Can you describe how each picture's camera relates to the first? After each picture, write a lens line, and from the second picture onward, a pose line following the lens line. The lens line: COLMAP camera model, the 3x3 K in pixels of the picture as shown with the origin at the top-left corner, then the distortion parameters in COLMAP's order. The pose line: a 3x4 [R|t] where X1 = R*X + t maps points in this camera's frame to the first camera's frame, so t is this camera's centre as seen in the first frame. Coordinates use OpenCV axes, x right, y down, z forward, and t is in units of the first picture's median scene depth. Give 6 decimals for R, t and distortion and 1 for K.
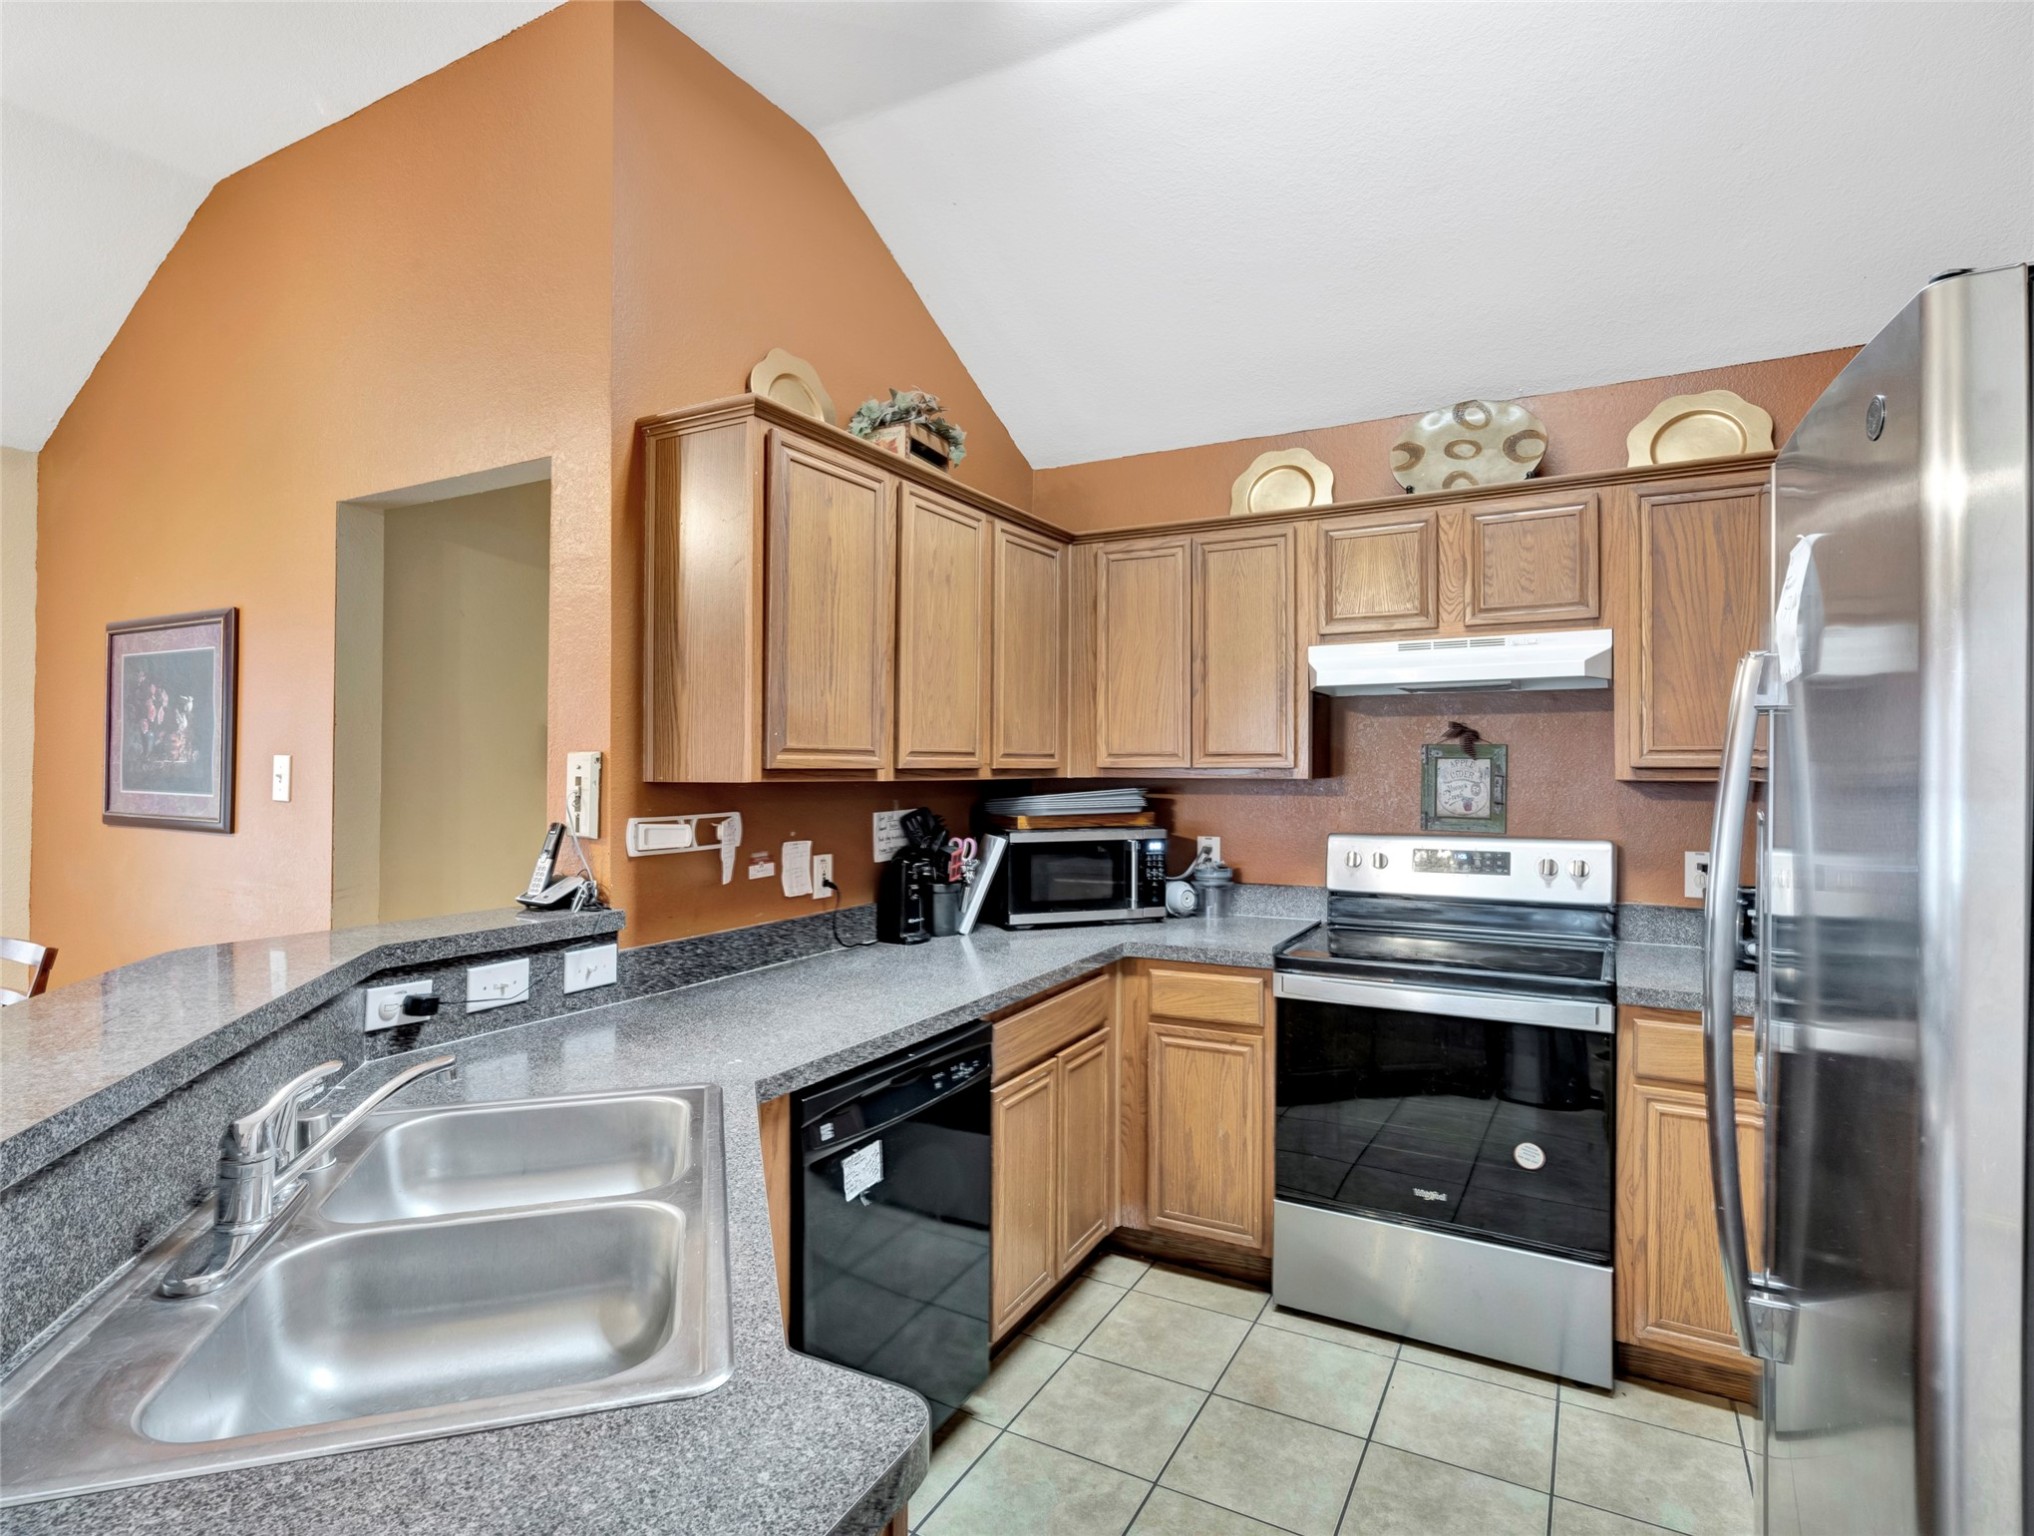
lens RADIAL K [[1057.8, 0, 1018.9], [0, 1057.8, 740.8], [0, 0, 1]] dist [0.002835, 0.000217]
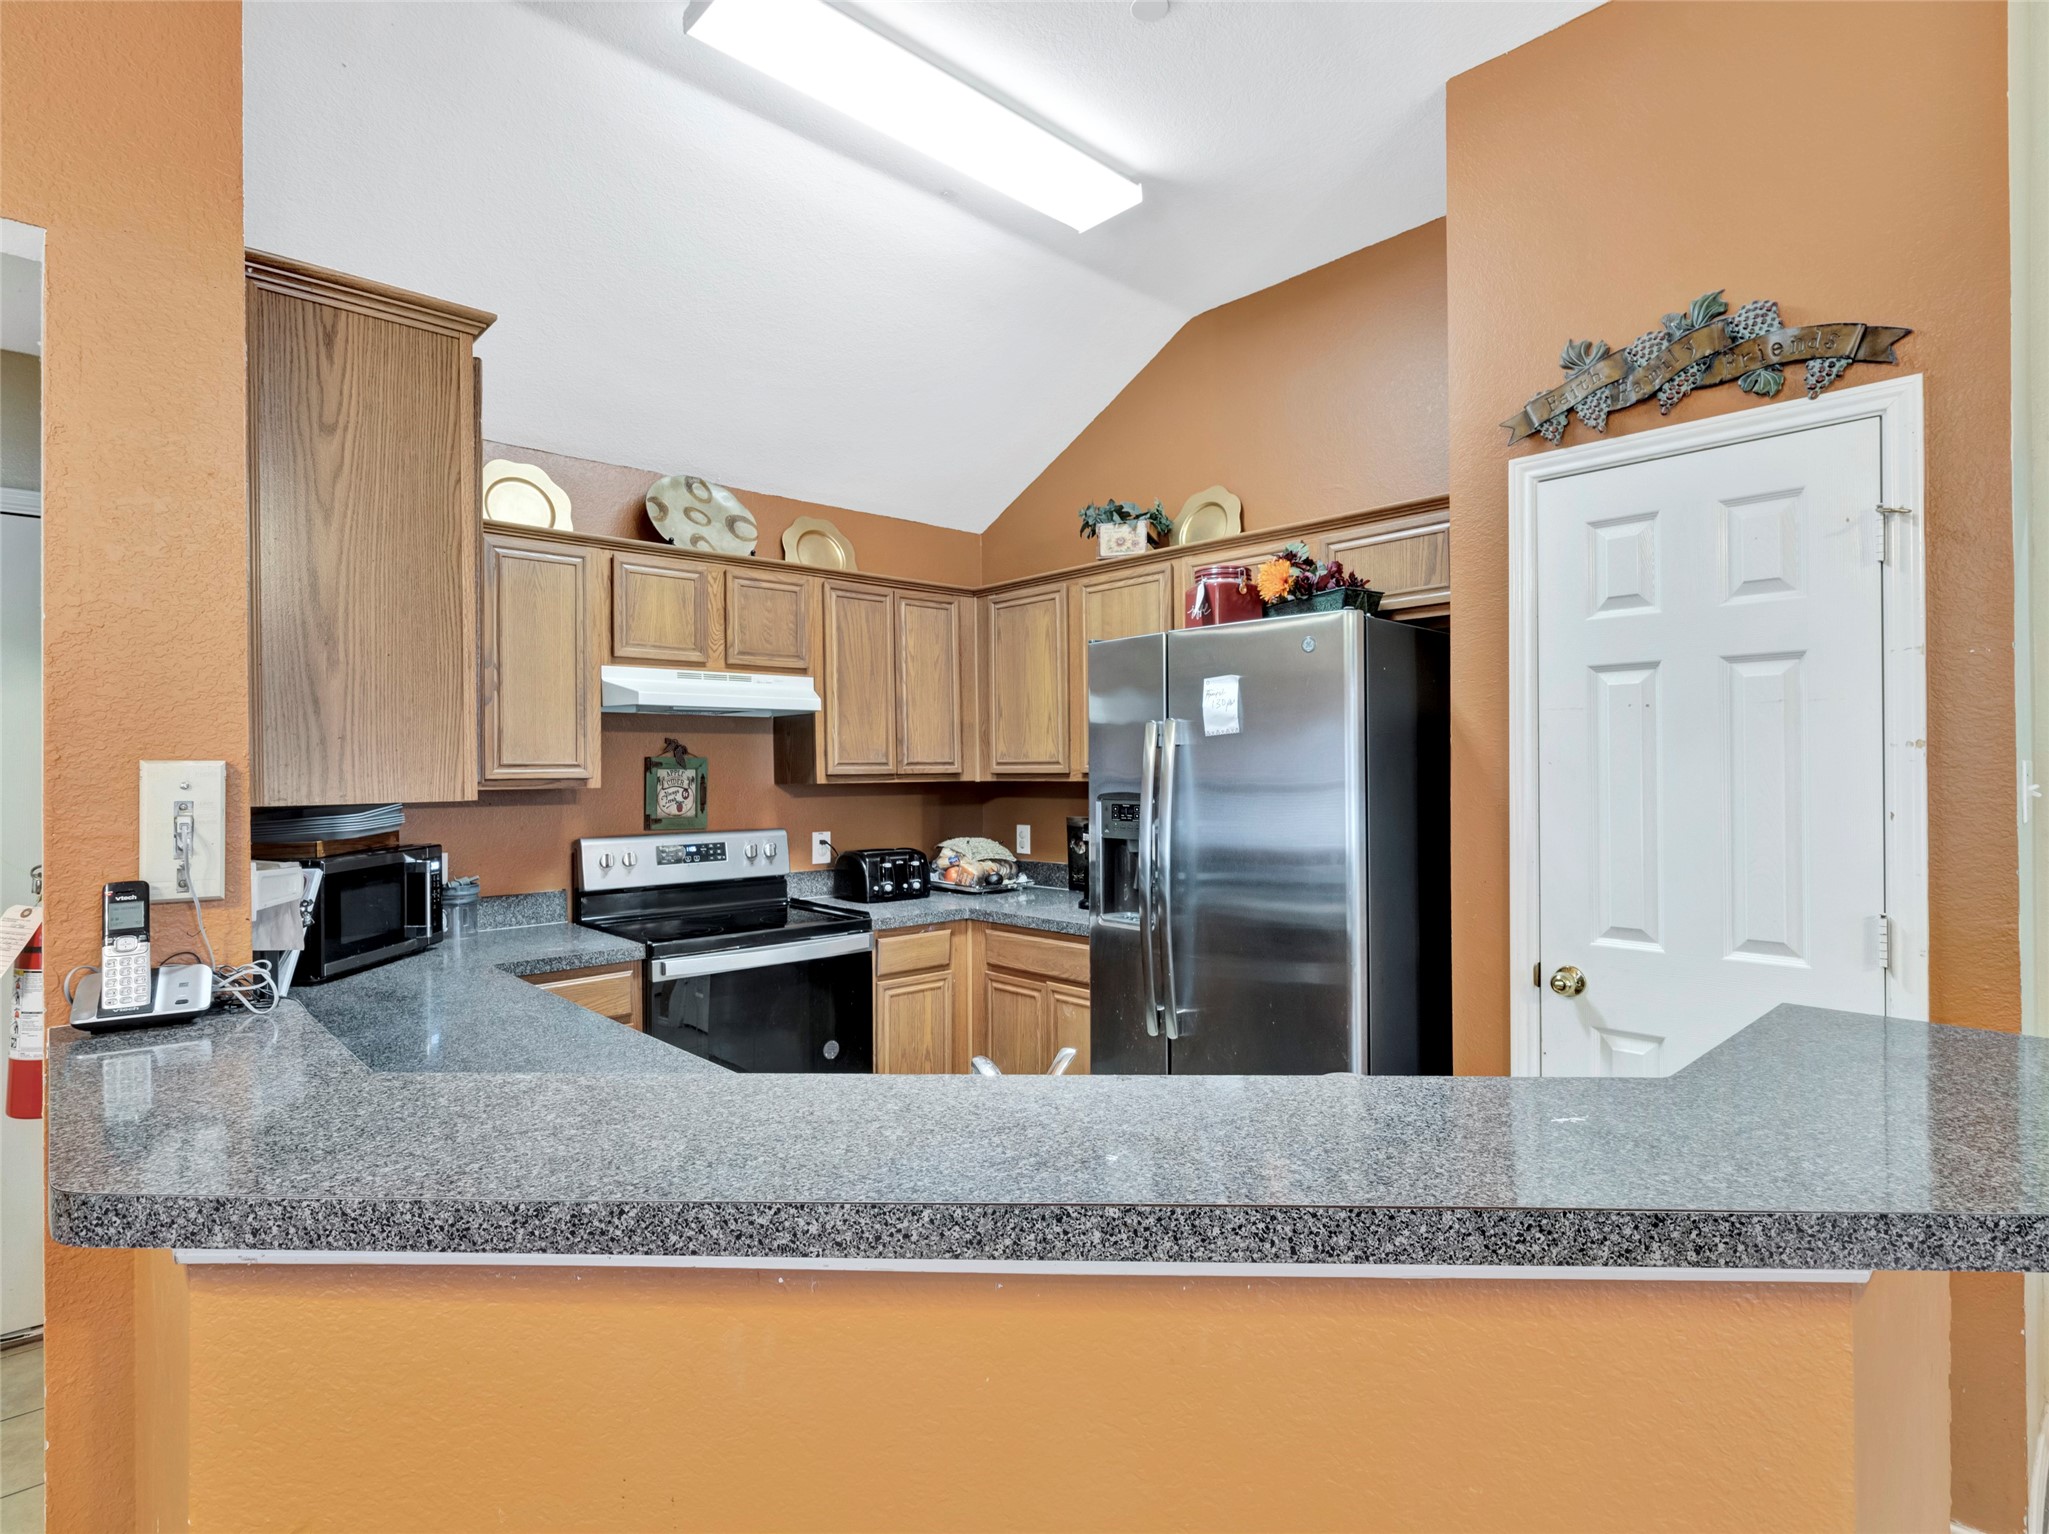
lens RADIAL K [[1064.9, 0, 1021.3], [0, 1064.9, 767.0], [0, 0, 1]] dist [-0.003475, -0.000498]
pose [[0.313753, -0.001140, 0.949504, -0.629702], [-0.013030, 0.999900, 0.005506, 0.002646], [-0.949415, -0.014099, 0.313707, 0.254896]]
